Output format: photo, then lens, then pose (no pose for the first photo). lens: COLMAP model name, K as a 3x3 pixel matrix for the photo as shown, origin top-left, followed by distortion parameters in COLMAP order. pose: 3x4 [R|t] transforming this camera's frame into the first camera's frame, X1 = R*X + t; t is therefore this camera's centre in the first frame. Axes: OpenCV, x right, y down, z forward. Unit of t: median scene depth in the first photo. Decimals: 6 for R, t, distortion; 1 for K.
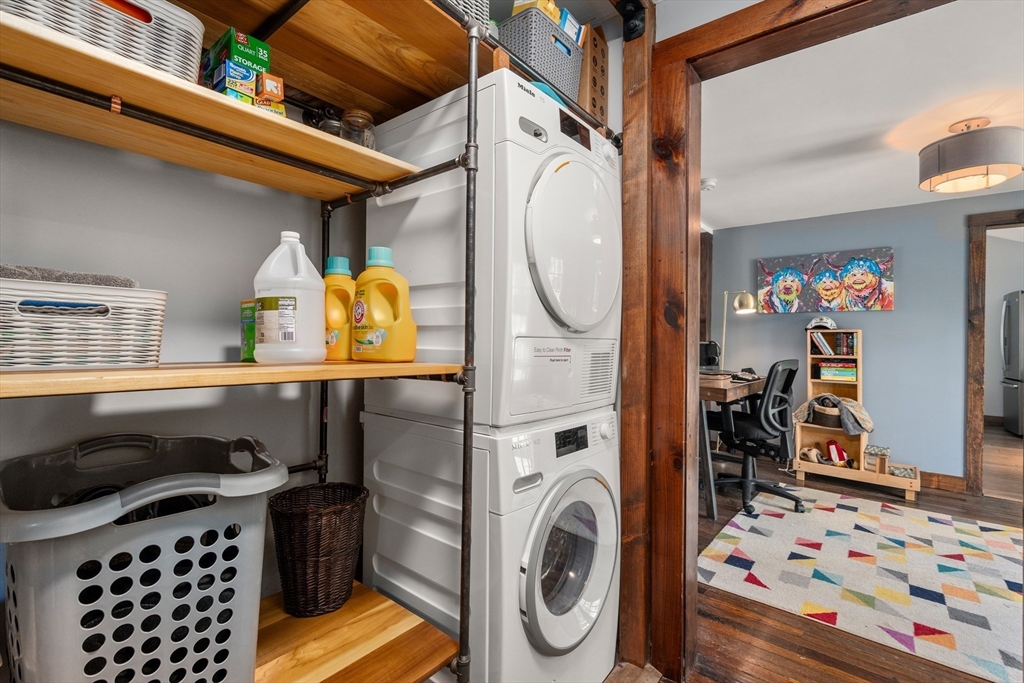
lens RADIAL K [[473.3, 0, 494.5], [0, 473.3, 336.4], [0, 0, 1]] dist [-0.003102, 0.000499]
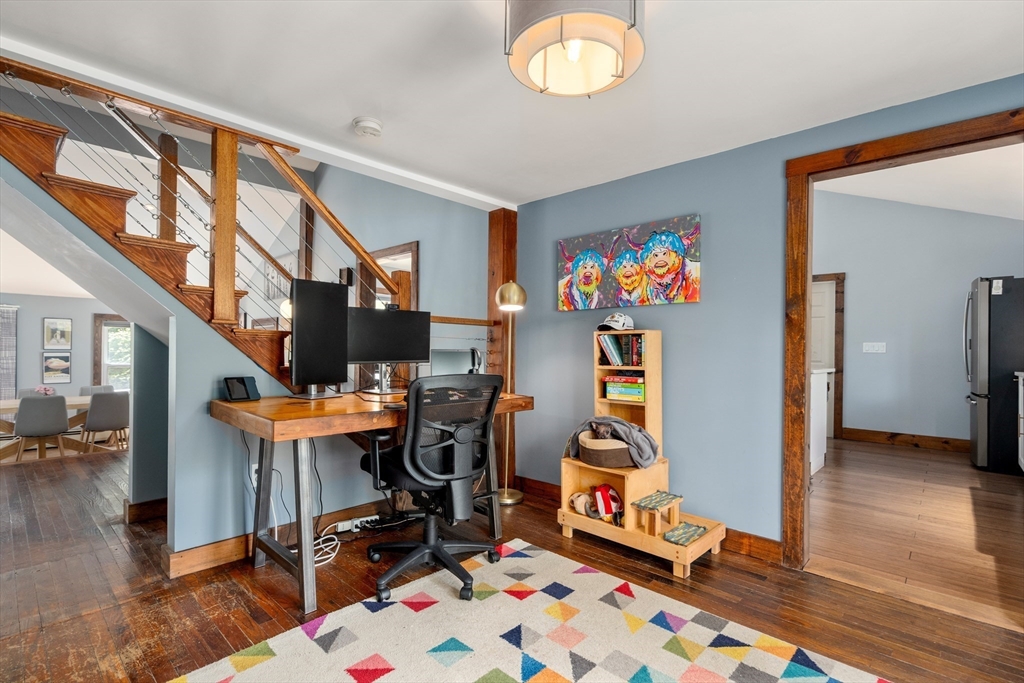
lens RADIAL K [[473.3, 0, 509.2], [0, 473.3, 351.5], [0, 0, 1]] dist [-0.003102, 0.000499]
pose [[0.997725, -0.008429, -0.066880, 0.591285], [0.008969, 0.999929, 0.007785, 0.010521], [0.066809, -0.008368, 0.997731, 0.261604]]
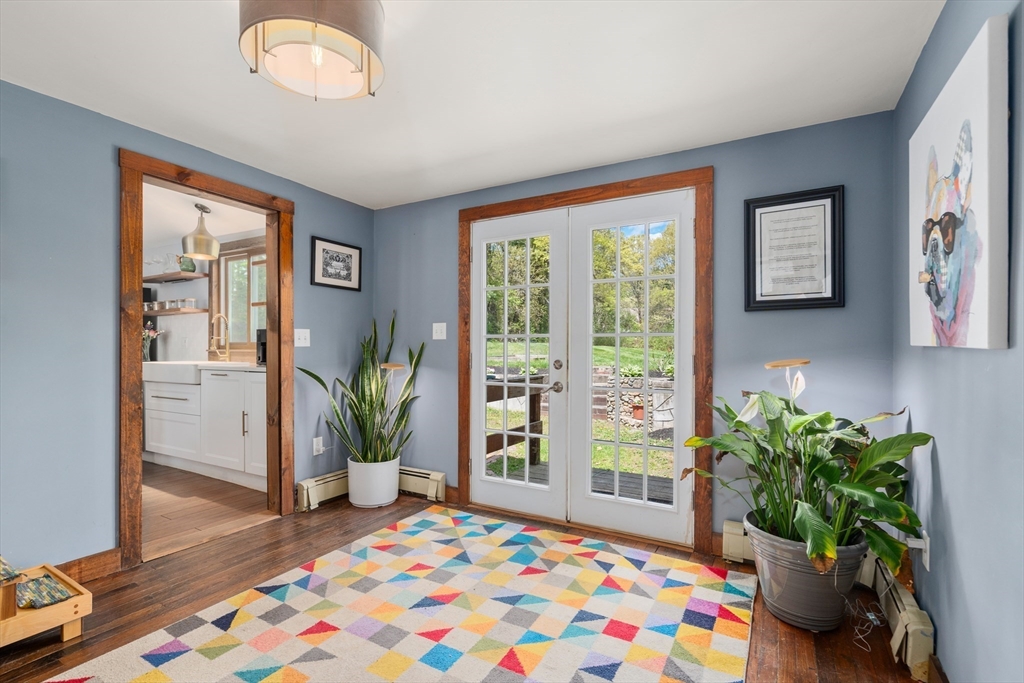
lens RADIAL K [[473.3, 0, 506.7], [0, 473.3, 349.6], [0, 0, 1]] dist [-0.003102, 0.000499]
pose [[-0.166714, -0.021570, 0.985769, 0.240499], [-0.012165, 0.999730, 0.019818, 0.003411], [-0.985930, -0.008688, -0.166931, 0.528724]]
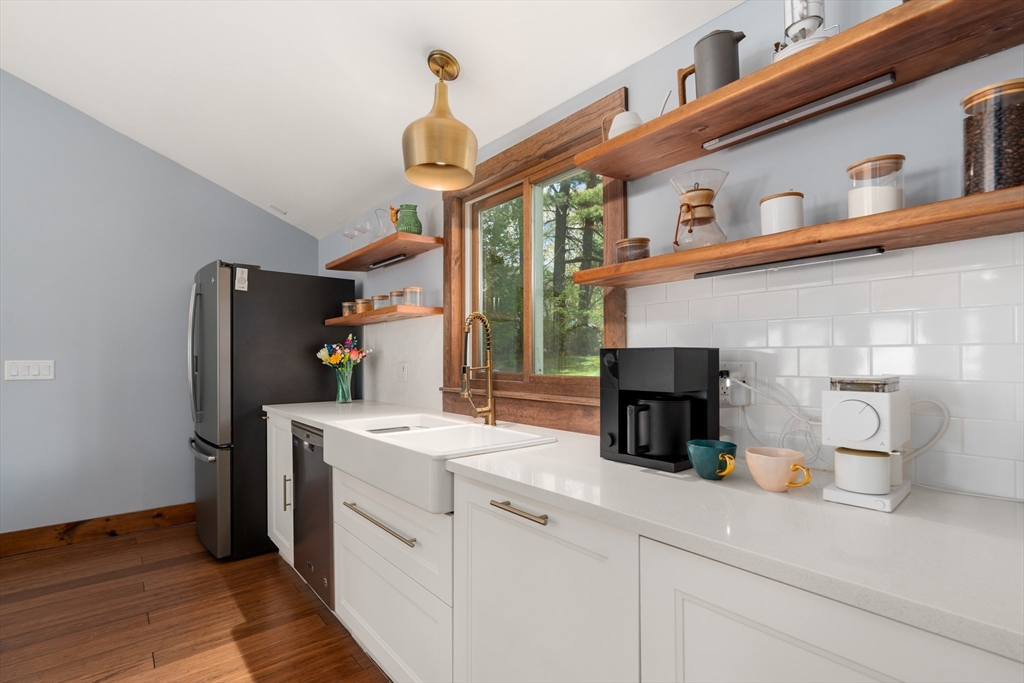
lens RADIAL K [[473.3, 0, 516.8], [0, 473.3, 352.5], [0, 0, 1]] dist [-0.003102, 0.000499]
pose [[0.176593, -0.010467, 0.984228, 1.018464], [0.003225, 0.999944, 0.010056, -0.014440], [-0.984279, 0.001399, 0.176617, 0.900709]]
